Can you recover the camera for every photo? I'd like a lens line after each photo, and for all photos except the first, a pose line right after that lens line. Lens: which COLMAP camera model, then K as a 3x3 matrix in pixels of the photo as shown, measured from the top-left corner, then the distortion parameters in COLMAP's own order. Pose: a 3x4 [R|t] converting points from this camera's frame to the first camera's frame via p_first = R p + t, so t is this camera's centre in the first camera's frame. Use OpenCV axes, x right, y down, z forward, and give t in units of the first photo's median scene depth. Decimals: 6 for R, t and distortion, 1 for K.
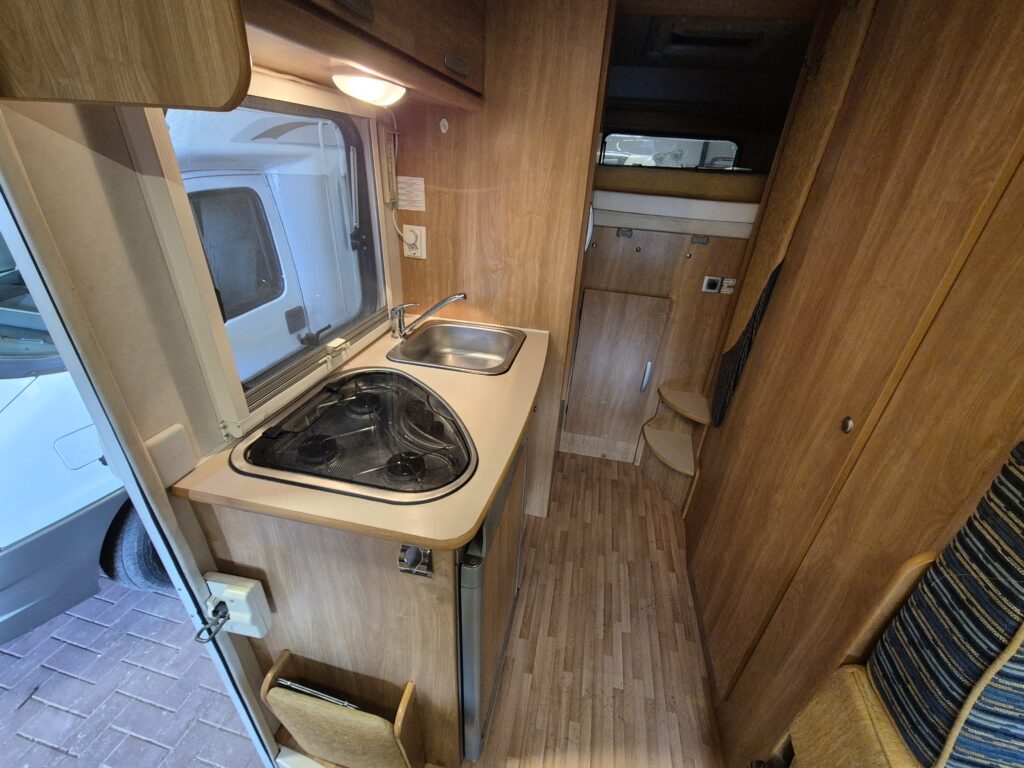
lens RADIAL K [[418.3, 0, 512.0], [0, 418.3, 384.0], [0, 0, 1]] dist [-0.001091, 0.000428]
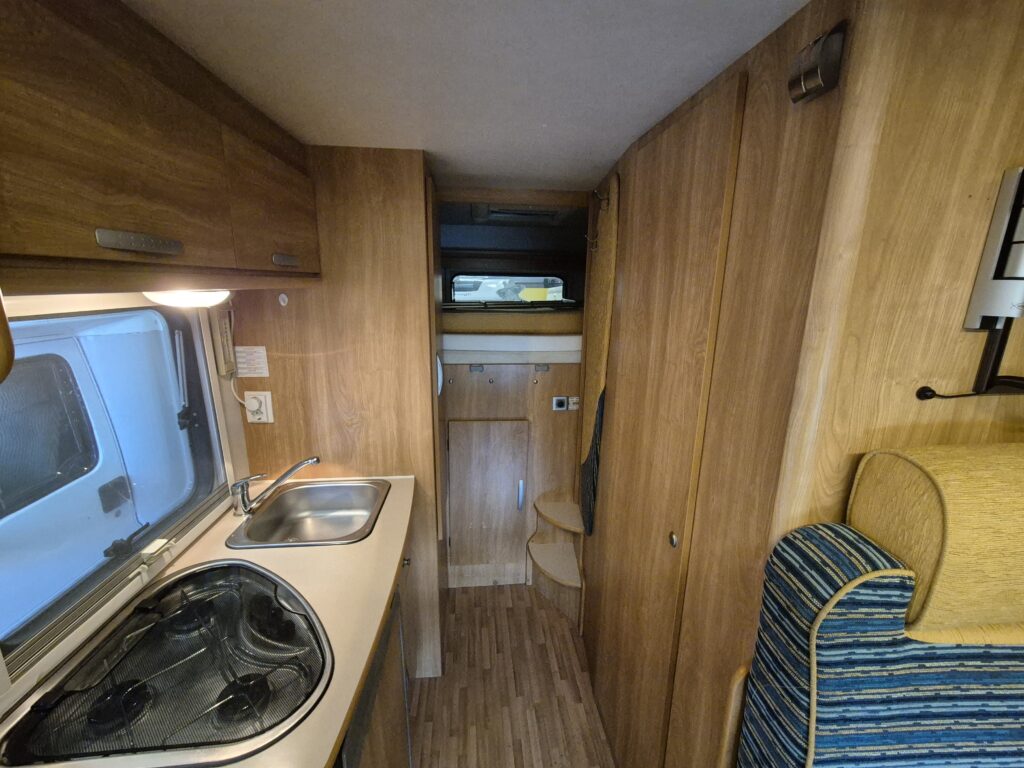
lens RADIAL K [[419.5, 0, 512.0], [0, 419.5, 384.0], [0, 0, 1]] dist [-0.002927, 0.000012]
pose [[0.955252, -0.109253, 0.274878, 0.062473], [0.172202, 0.960979, -0.216484, -0.082714], [-0.240500, 0.254131, 0.936791, -0.051414]]
